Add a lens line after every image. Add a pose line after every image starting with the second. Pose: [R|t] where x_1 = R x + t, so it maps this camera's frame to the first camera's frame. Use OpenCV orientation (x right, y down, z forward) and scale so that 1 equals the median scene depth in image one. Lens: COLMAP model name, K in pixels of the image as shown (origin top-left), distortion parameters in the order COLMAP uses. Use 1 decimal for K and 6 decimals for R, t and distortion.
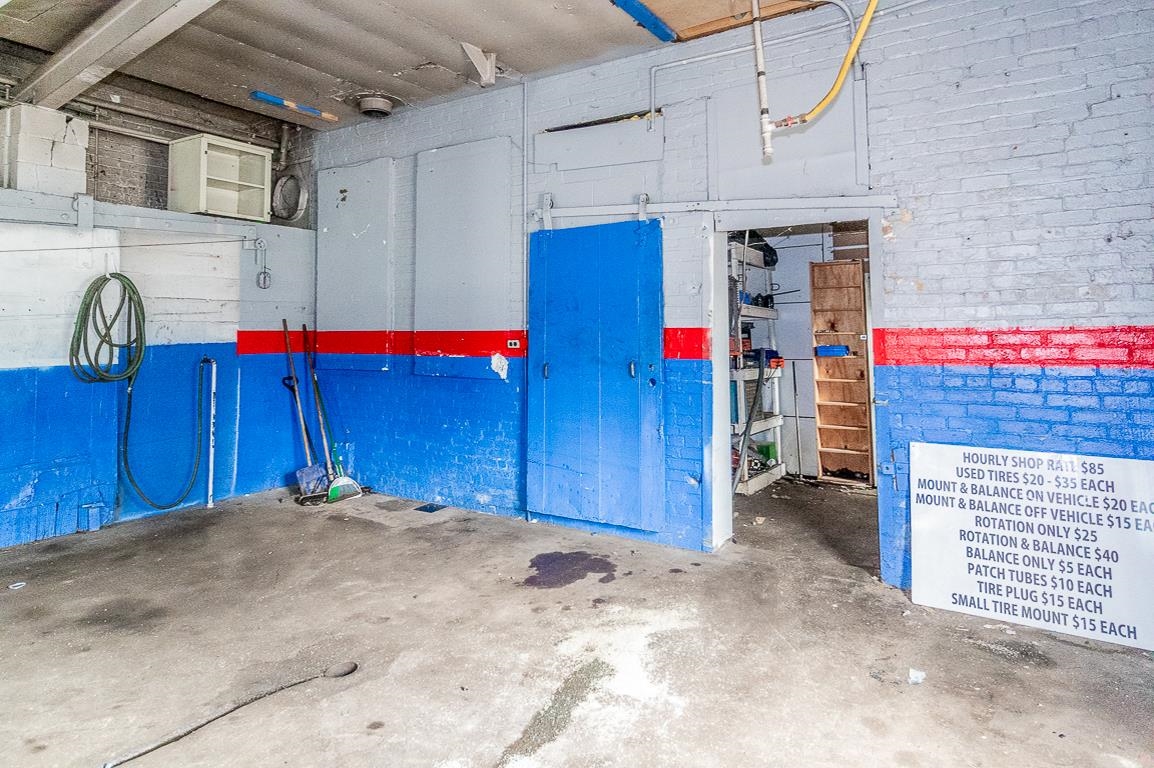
lens RADIAL K [[621.2, 0, 576.7], [0, 621.2, 296.7], [0, 0, 1]] dist [0.002368, 0.001459]
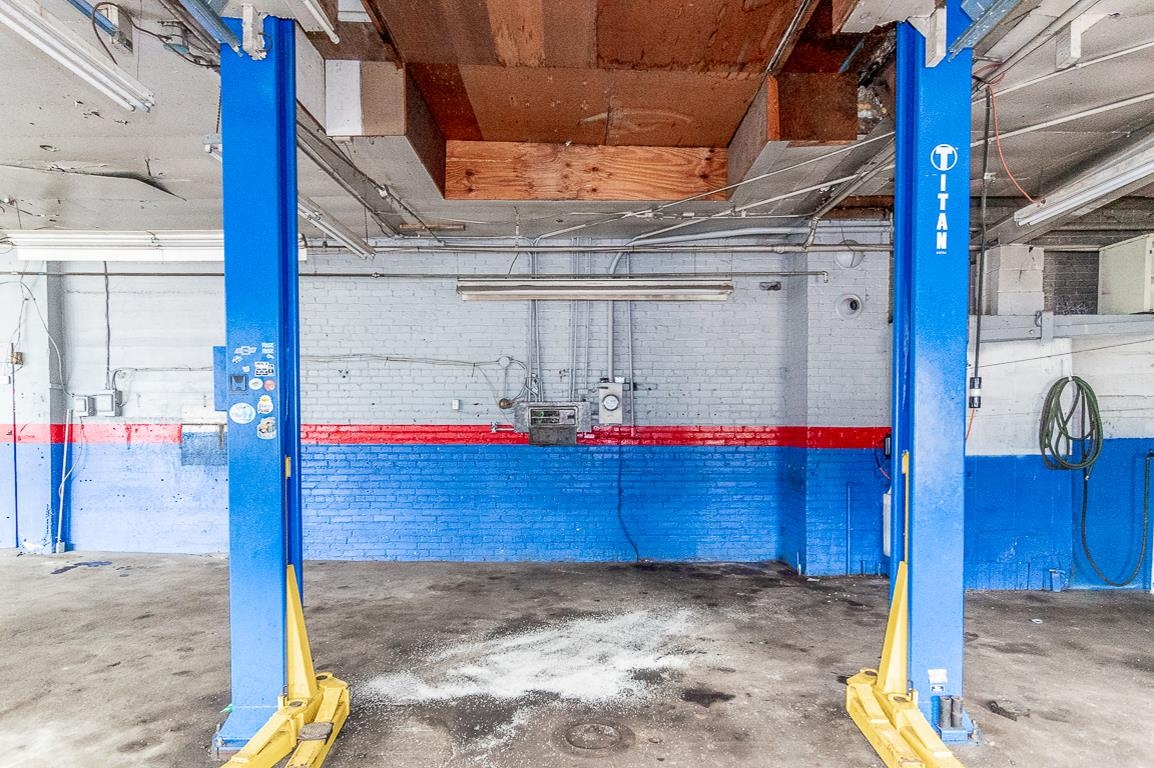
lens RADIAL K [[647.1, 0, 578.1], [0, 647.1, 440.9], [0, 0, 1]] dist [0.002782, 0.000194]
pose [[0.583422, 0.028558, -0.811667, -0.388138], [0.043990, 0.996803, 0.066692, -0.050709], [0.810977, -0.074615, 0.580300, -0.582092]]
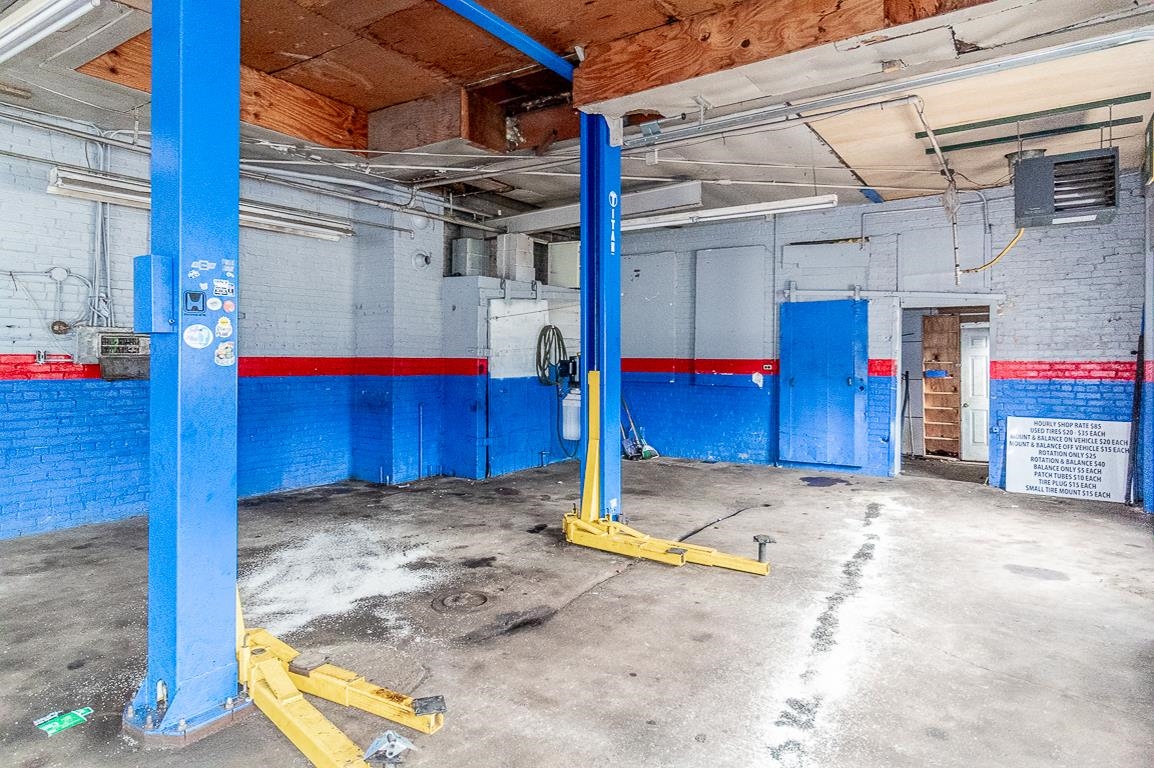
lens RADIAL K [[646.9, 0, 576.7], [0, 646.9, 358.6], [0, 0, 1]] dist [0.004030, 0.000700]
pose [[0.999868, 0.009373, -0.013260, -0.836120], [-0.008565, 0.998181, 0.059679, -0.069743], [0.013795, -0.059557, 0.998130, -1.111881]]
